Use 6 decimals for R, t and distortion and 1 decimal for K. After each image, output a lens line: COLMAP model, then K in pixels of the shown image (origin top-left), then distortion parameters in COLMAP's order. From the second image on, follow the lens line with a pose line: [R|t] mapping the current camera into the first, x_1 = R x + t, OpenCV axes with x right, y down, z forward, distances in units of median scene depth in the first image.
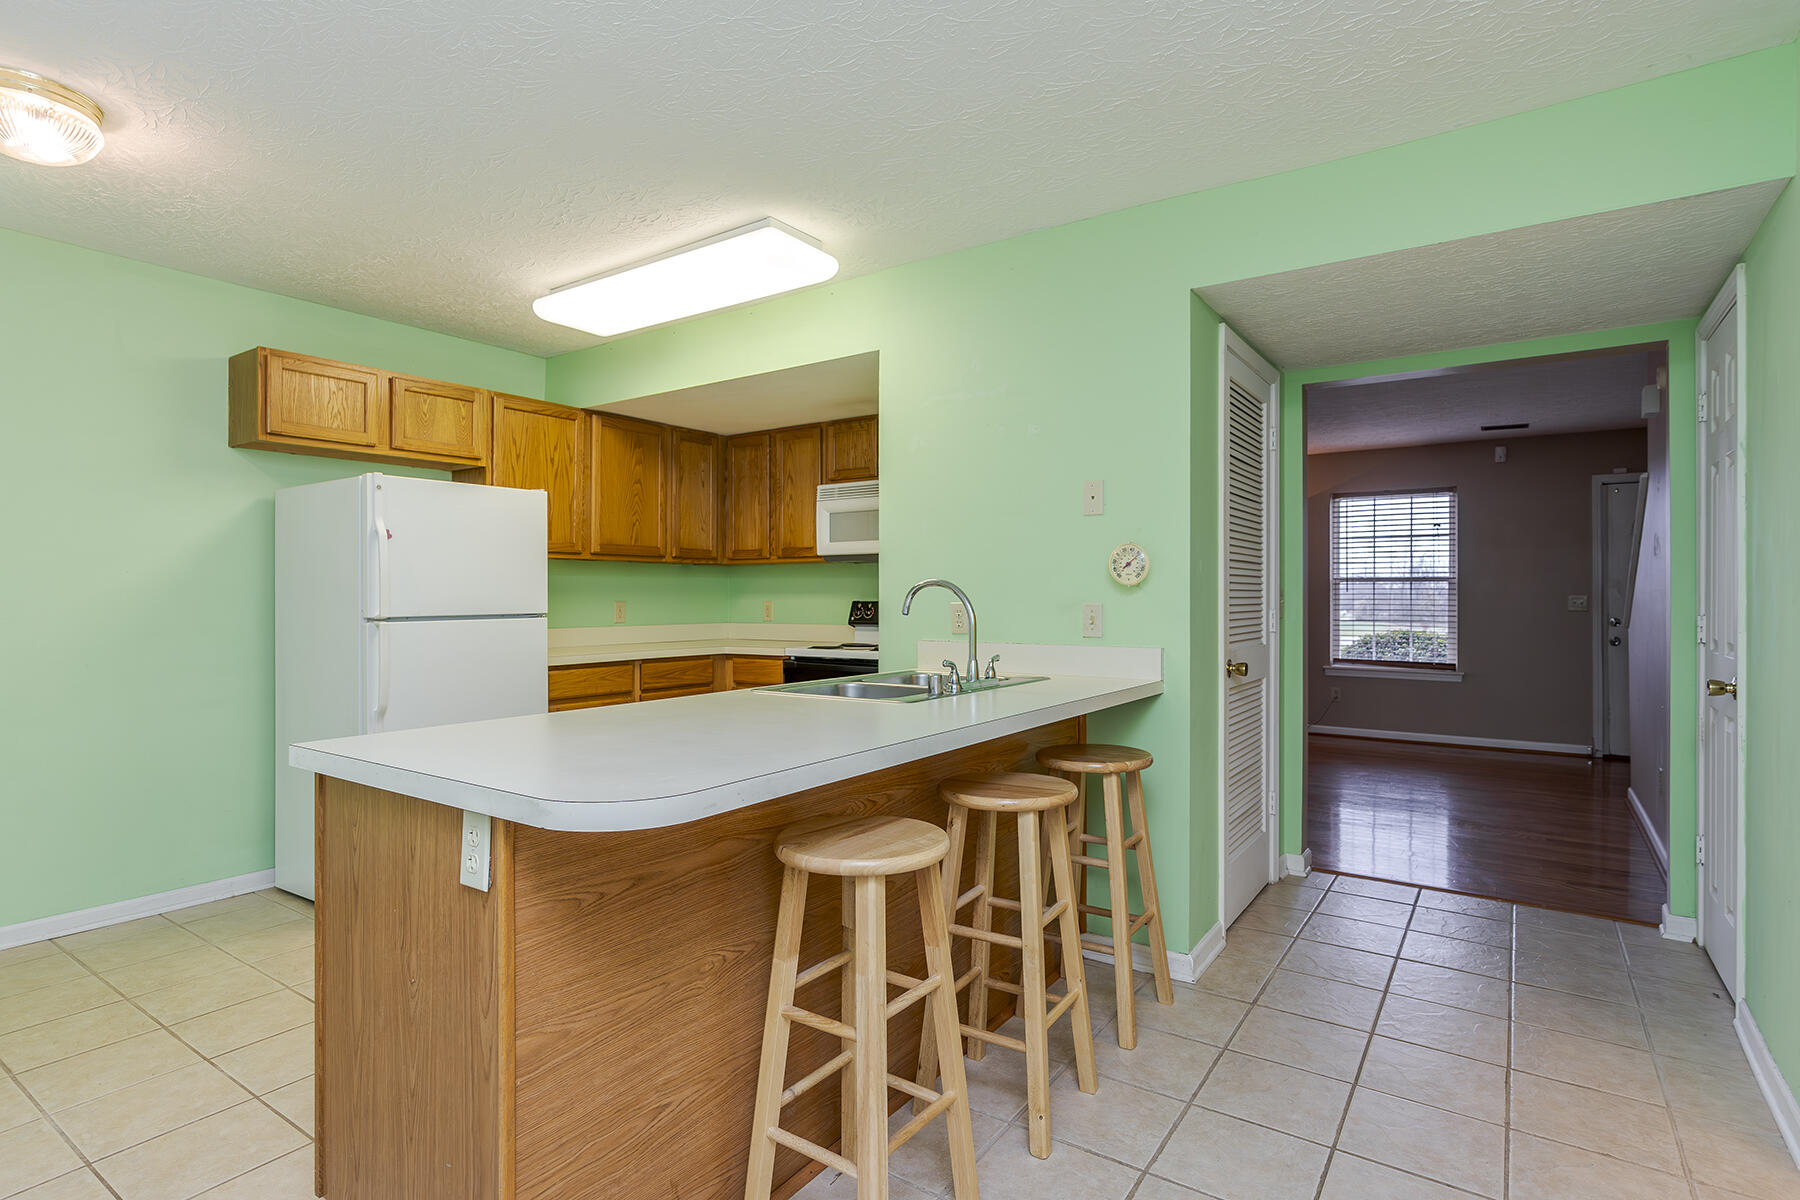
lens RADIAL K [[901.6, 0, 895.0], [0, 901.6, 589.7], [0, 0, 1]] dist [-0.003109, 0.000331]
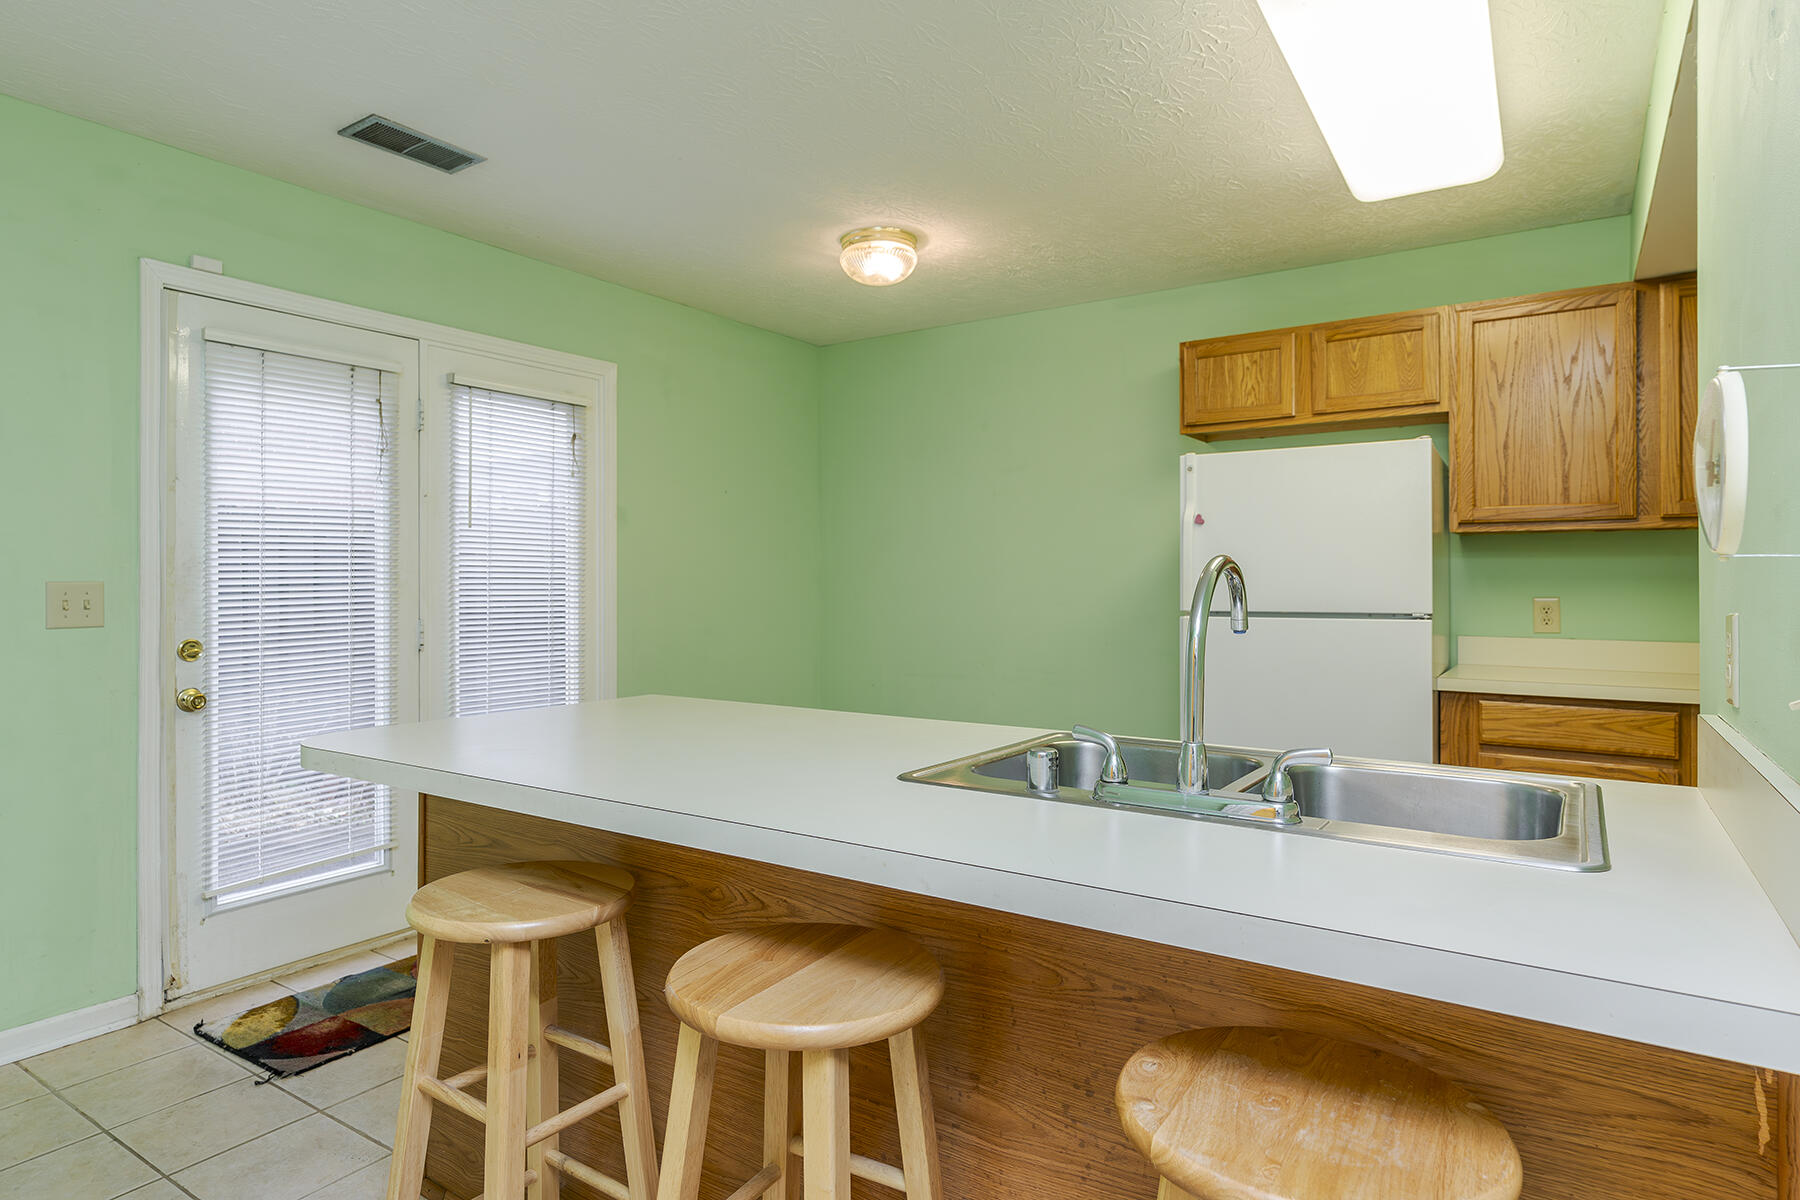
lens RADIAL K [[1012.9, 0, 896.0], [0, 1012.9, 575.3], [0, 0, 1]] dist [0.001401, -0.000076]
pose [[0.018183, -0.003933, -0.999827, 0.360783], [0.005829, 0.999976, -0.003827, -0.002477], [0.999818, -0.005758, 0.018206, 0.534739]]
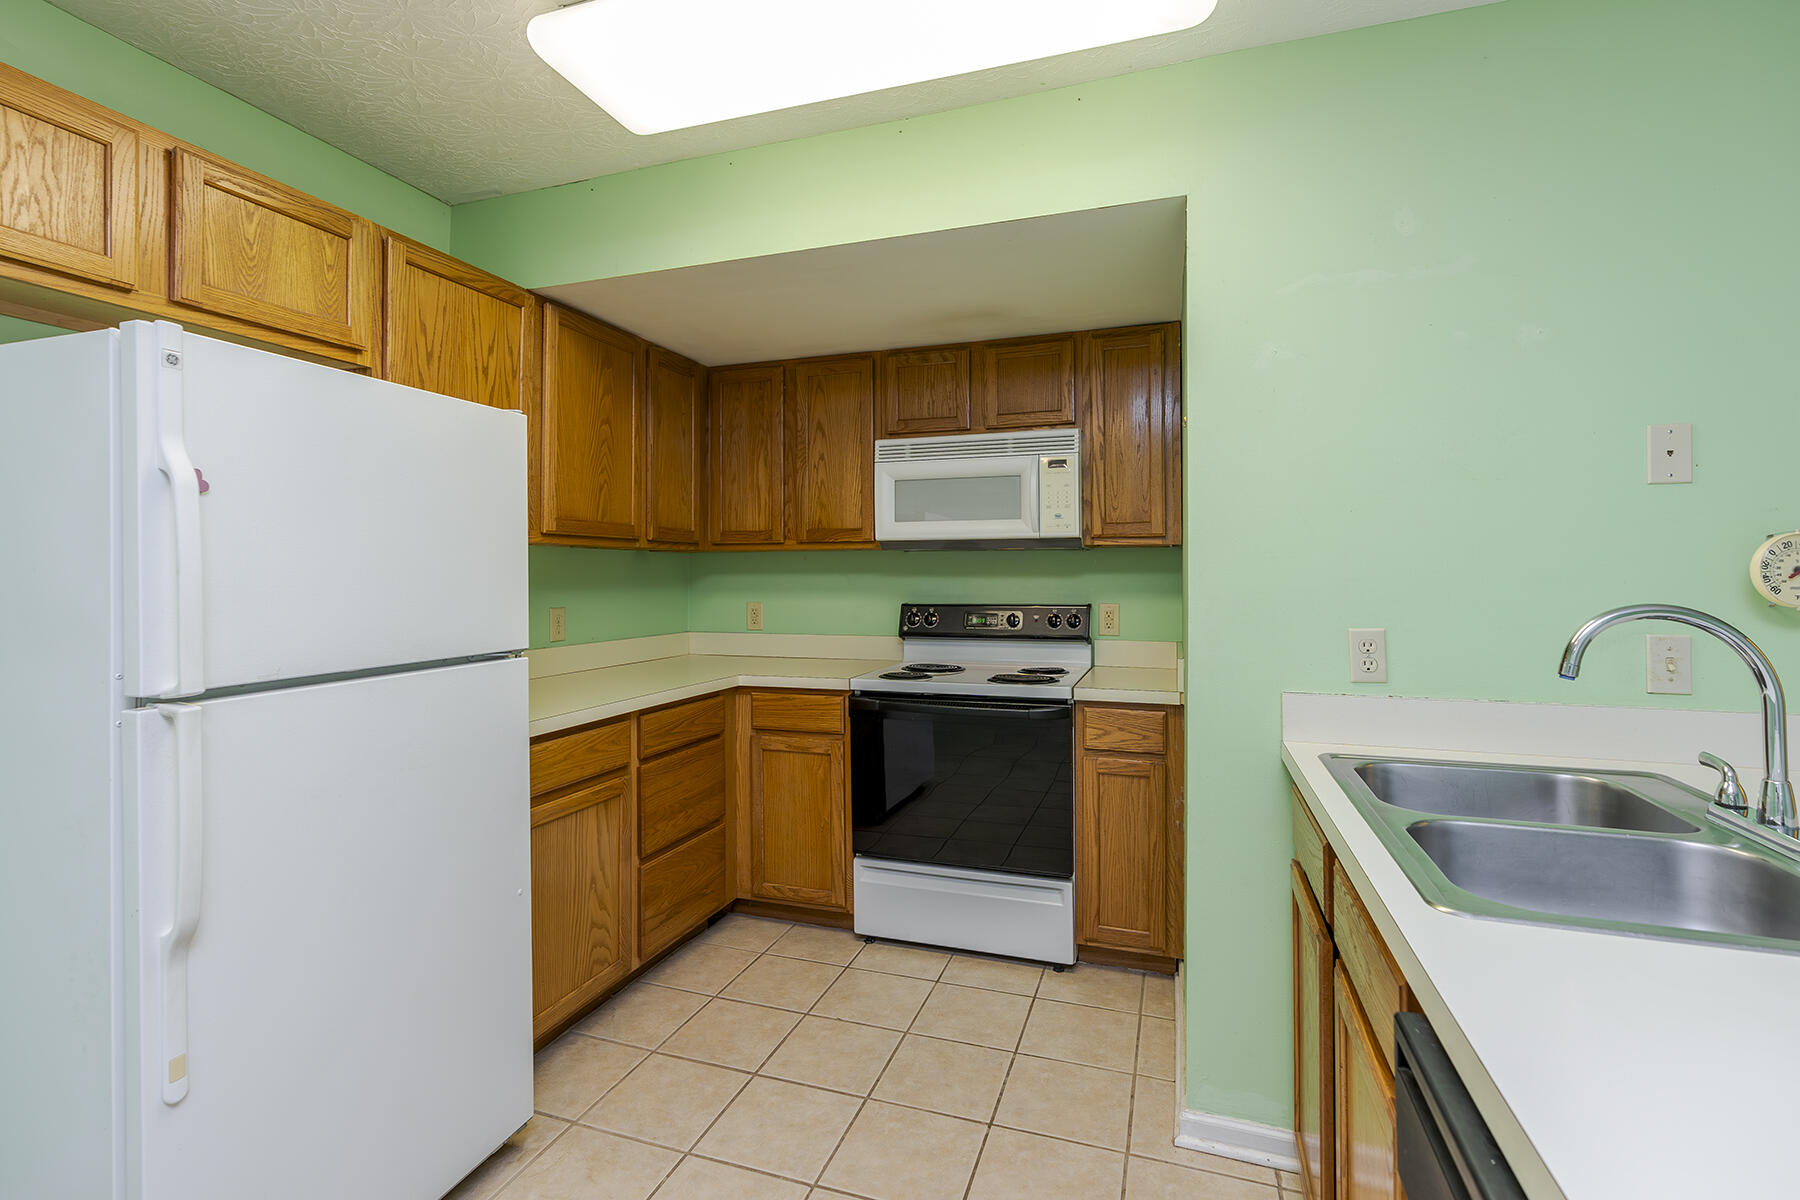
lens RADIAL K [[828.2, 0, 895.6], [0, 828.2, 570.8], [0, 0, 1]] dist [-0.003927, 0.001131]
pose [[0.961432, 0.001424, 0.275039, -0.291199], [-0.002080, 0.999996, 0.002093, -0.018872], [-0.275035, -0.002584, 0.961431, 0.447804]]
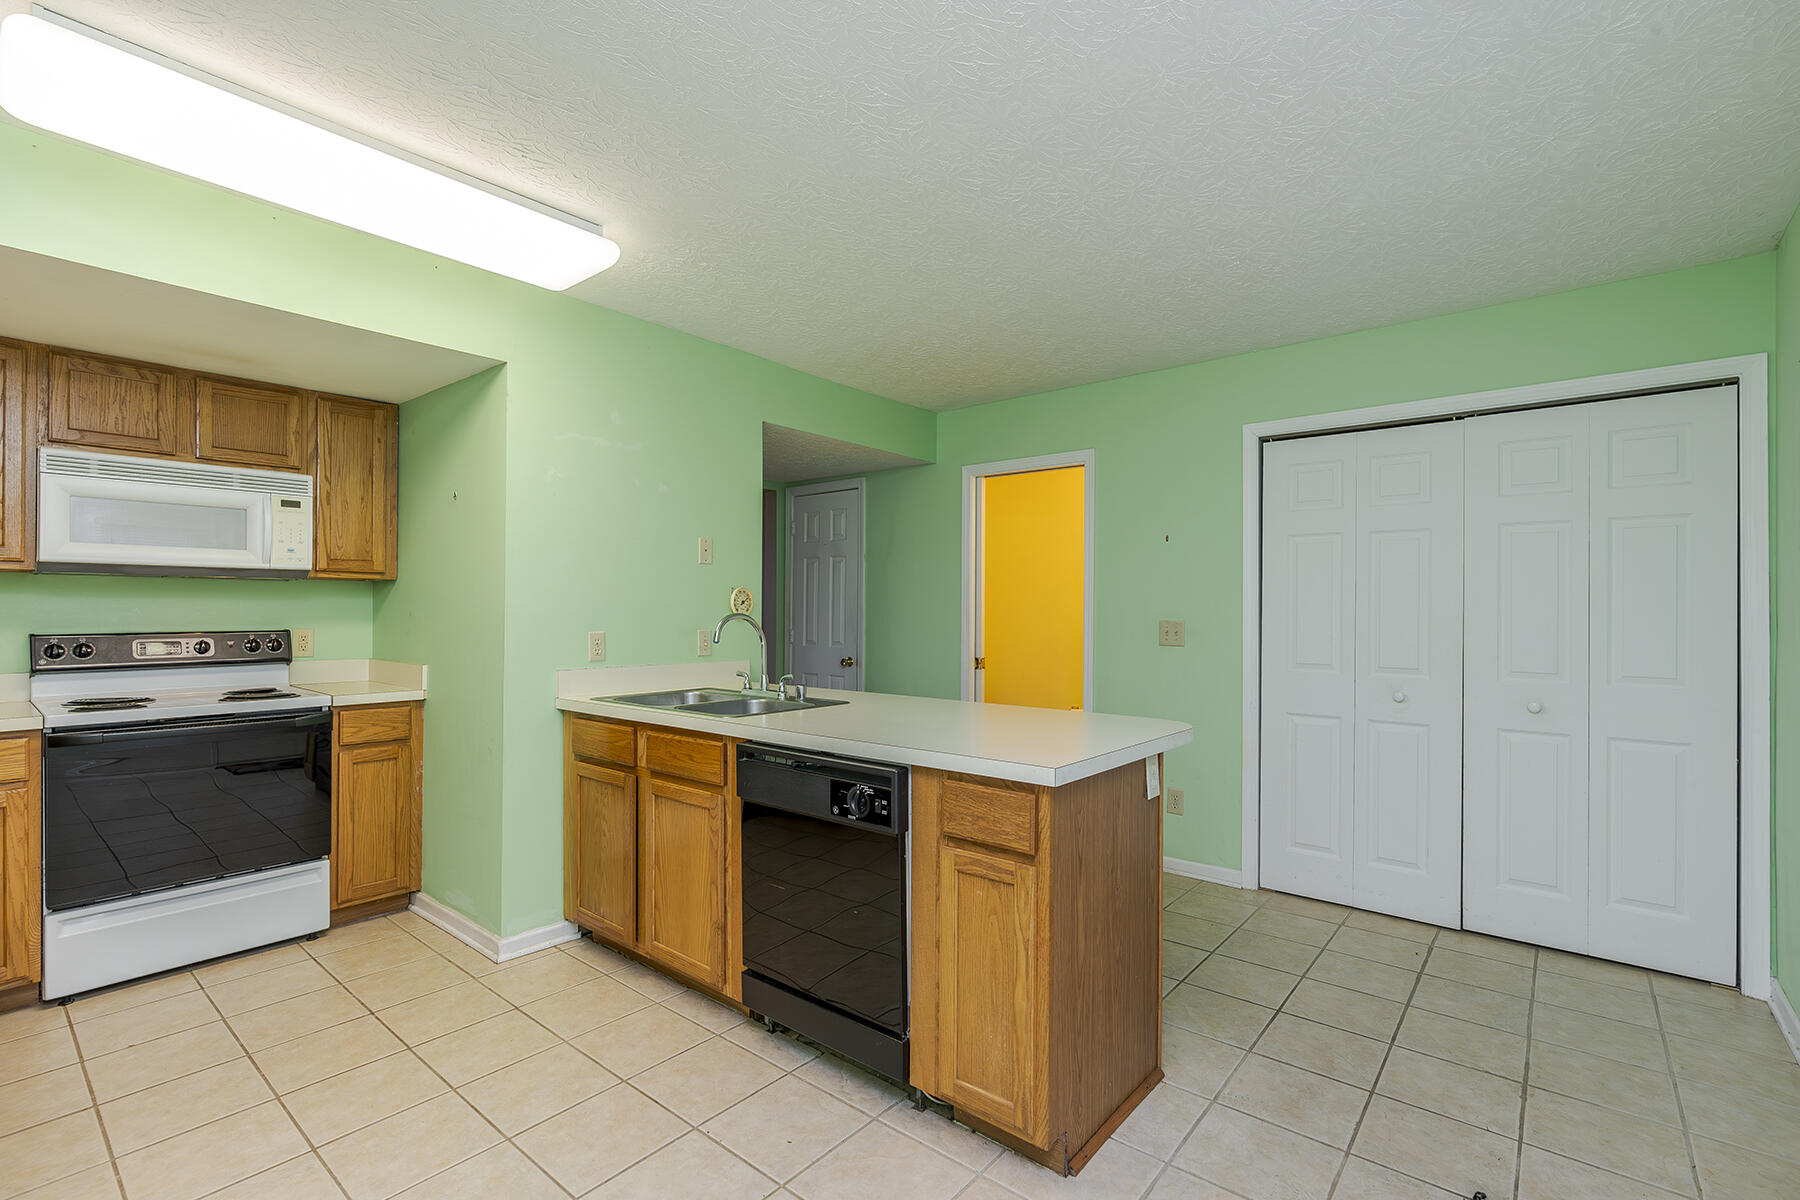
lens RADIAL K [[809.1, 0, 896.9], [0, 809.1, 599.3], [0, 0, 1]] dist [-0.009284, 0.000298]
pose [[0.086828, 0.017518, 0.996069, -0.679413], [-0.008691, 0.999821, -0.016826, -0.009320], [-0.996185, -0.007196, 0.086965, 0.438919]]
